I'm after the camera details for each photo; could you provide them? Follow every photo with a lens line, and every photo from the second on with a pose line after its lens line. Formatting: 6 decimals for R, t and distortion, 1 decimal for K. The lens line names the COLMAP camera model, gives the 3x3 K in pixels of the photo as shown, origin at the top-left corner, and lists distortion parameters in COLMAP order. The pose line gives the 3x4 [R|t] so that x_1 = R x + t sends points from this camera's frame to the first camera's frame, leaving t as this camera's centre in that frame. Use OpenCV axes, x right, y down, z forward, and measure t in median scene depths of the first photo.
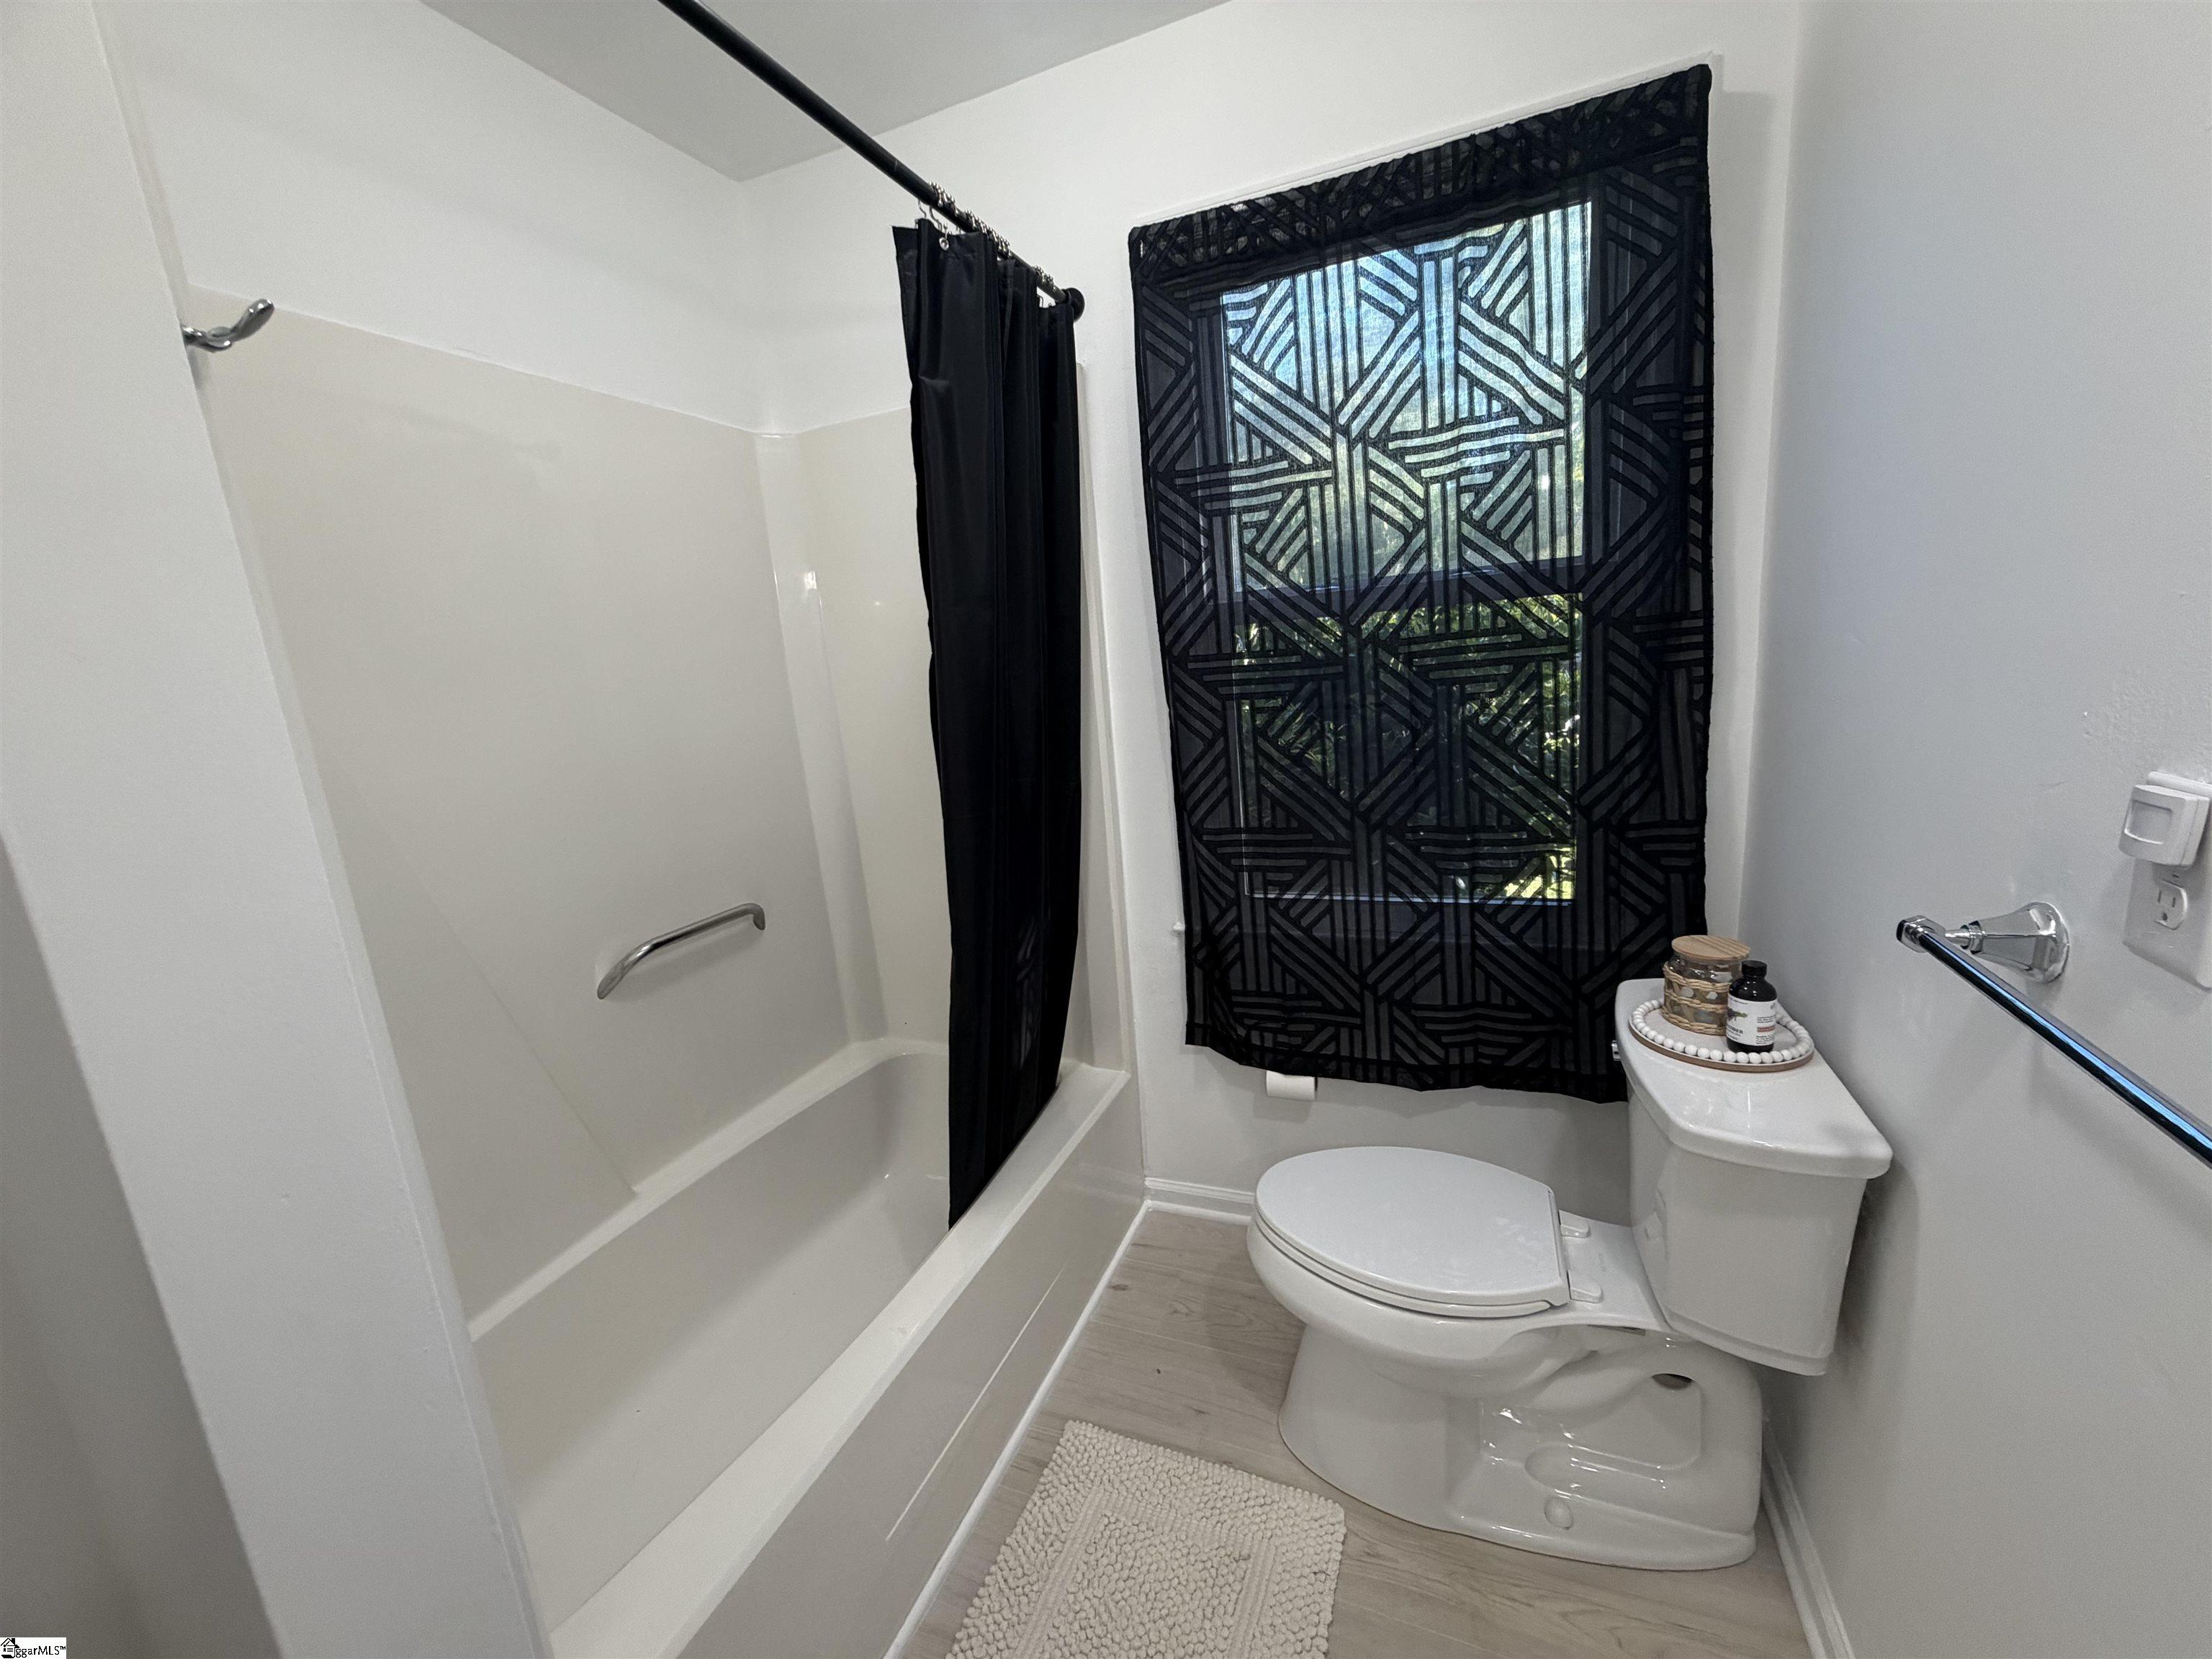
lens RADIAL K [[884.9, 0, 1096.0], [0, 884.9, 822.7], [0, 0, 1]] dist [0.010827, -0.000167]
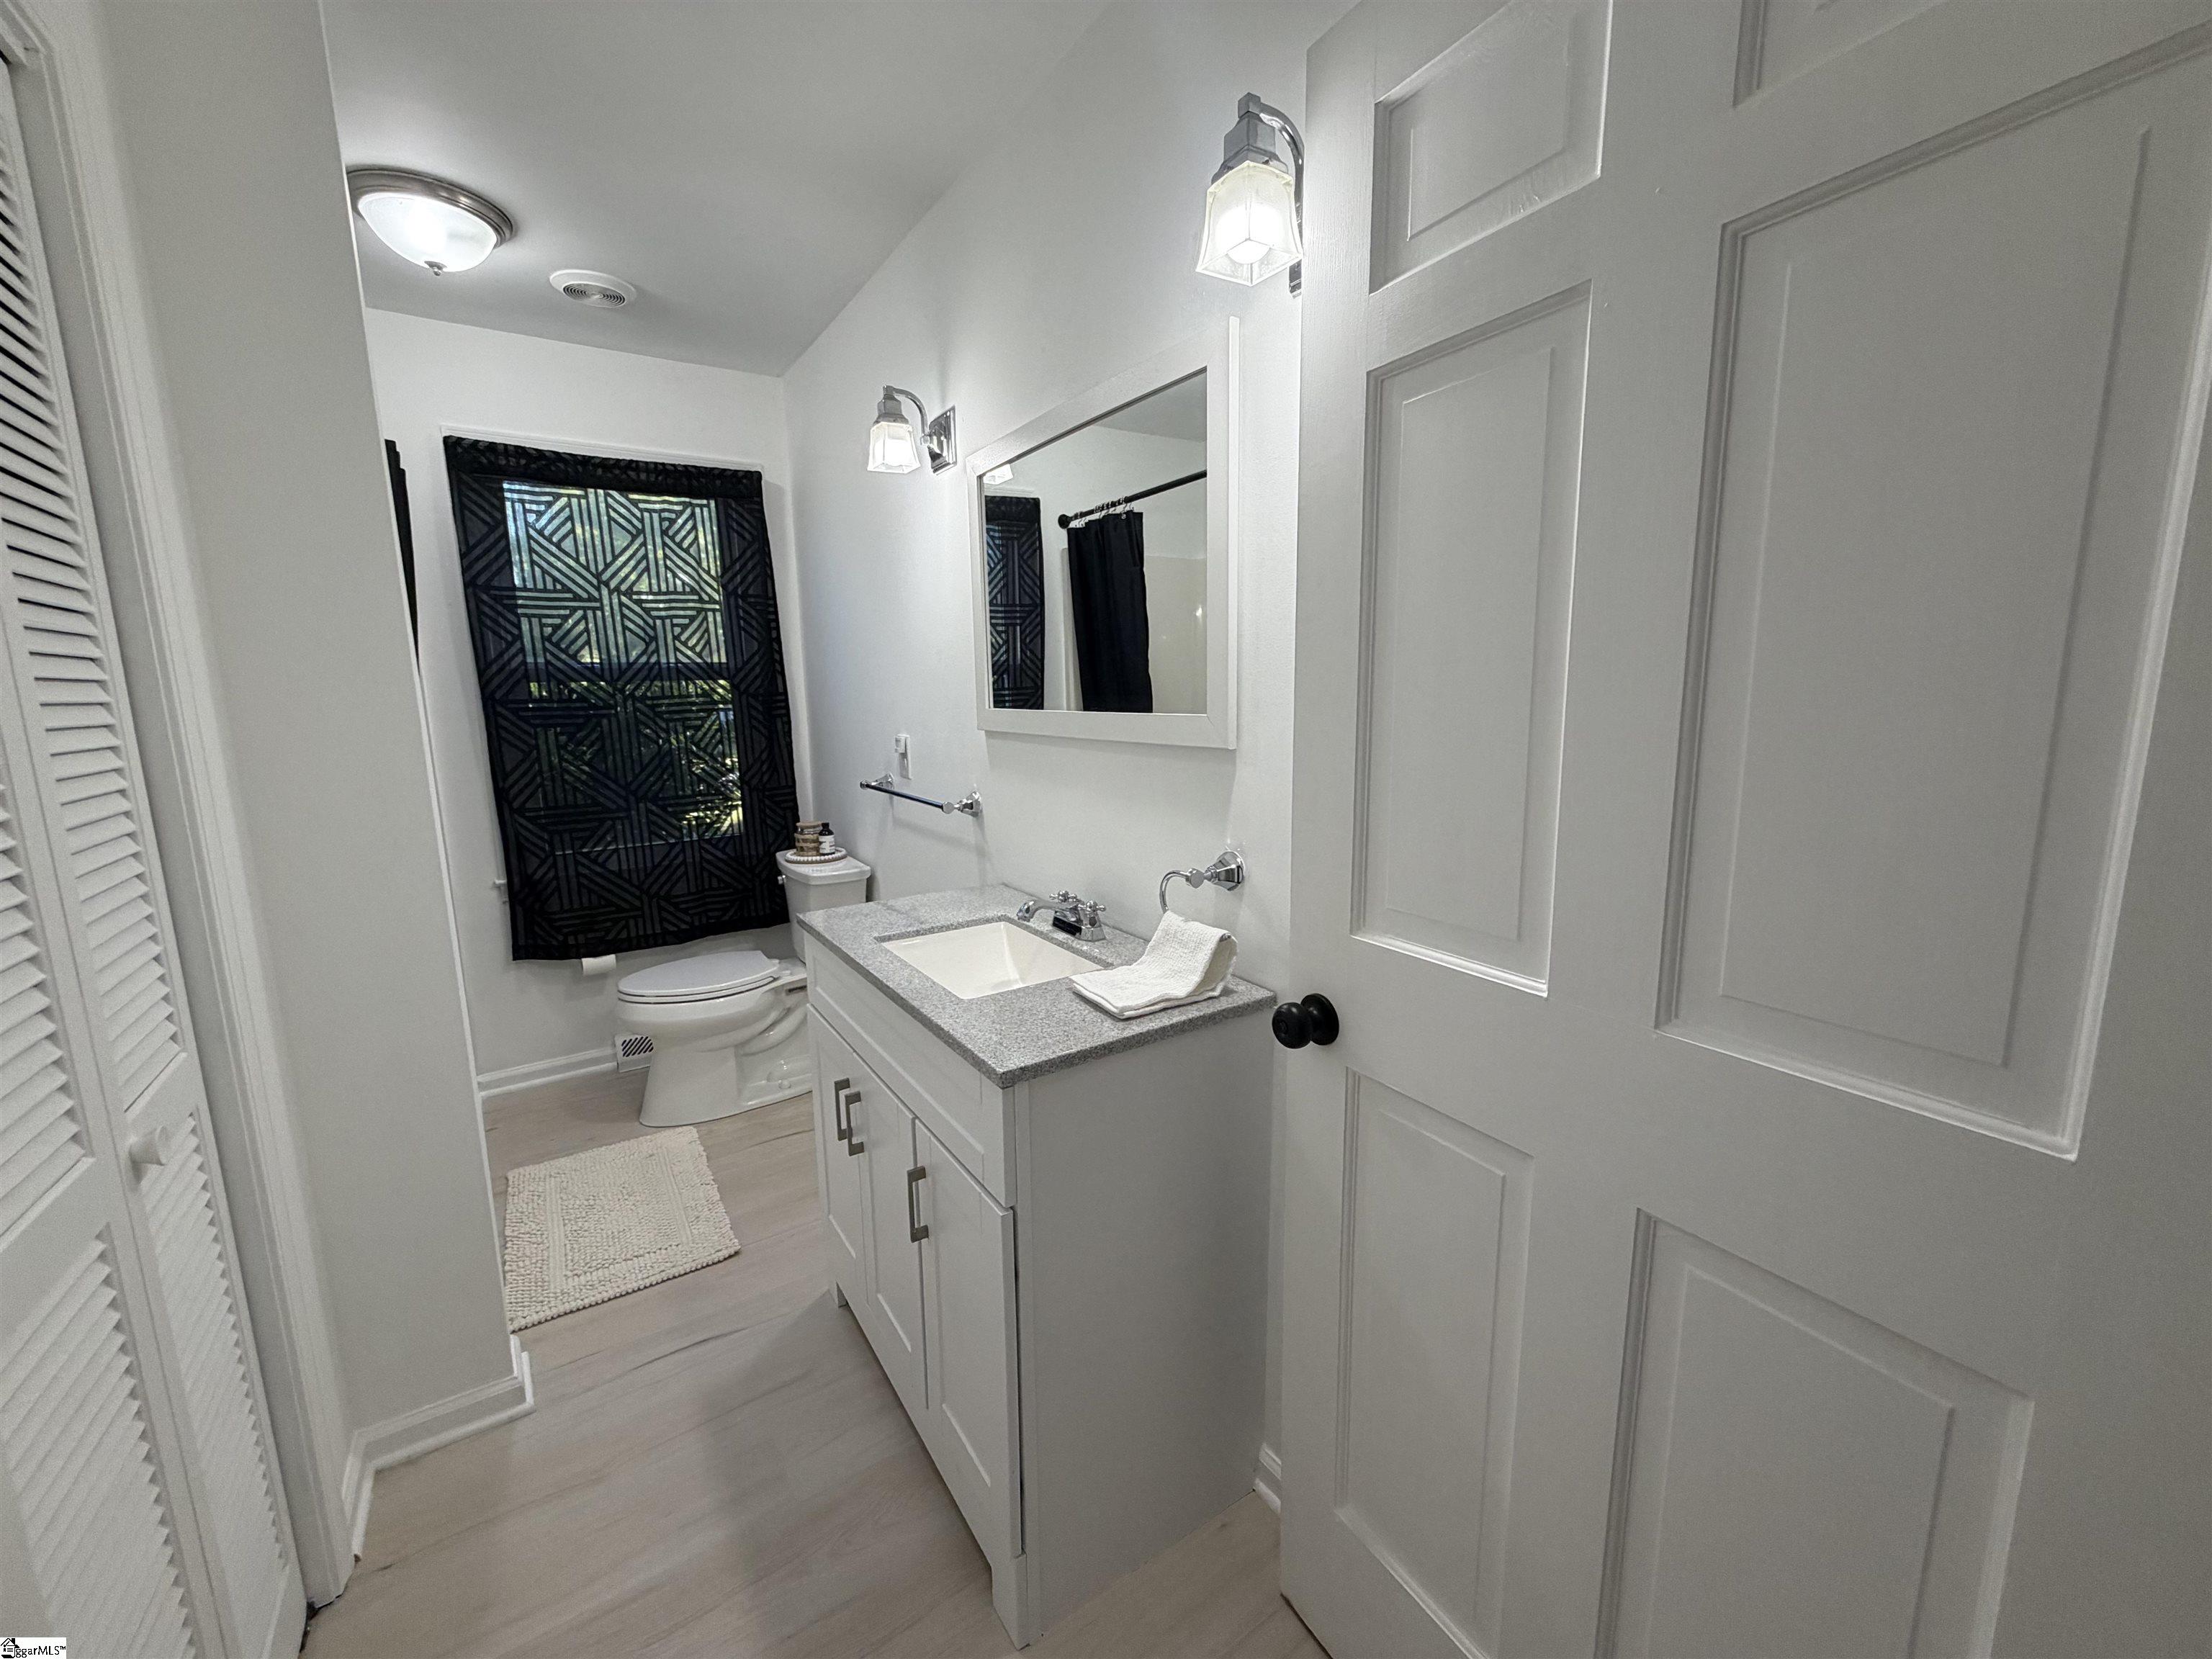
lens RADIAL K [[884.9, 0, 1096.8], [0, 884.9, 832.0], [0, 0, 1]] dist [0.010827, -0.000167]
pose [[0.552885, -0.064524, 0.830756, -0.732200], [0.133034, 0.991044, -0.011563, 0.232661], [-0.822570, 0.116911, 0.556517, -0.823535]]
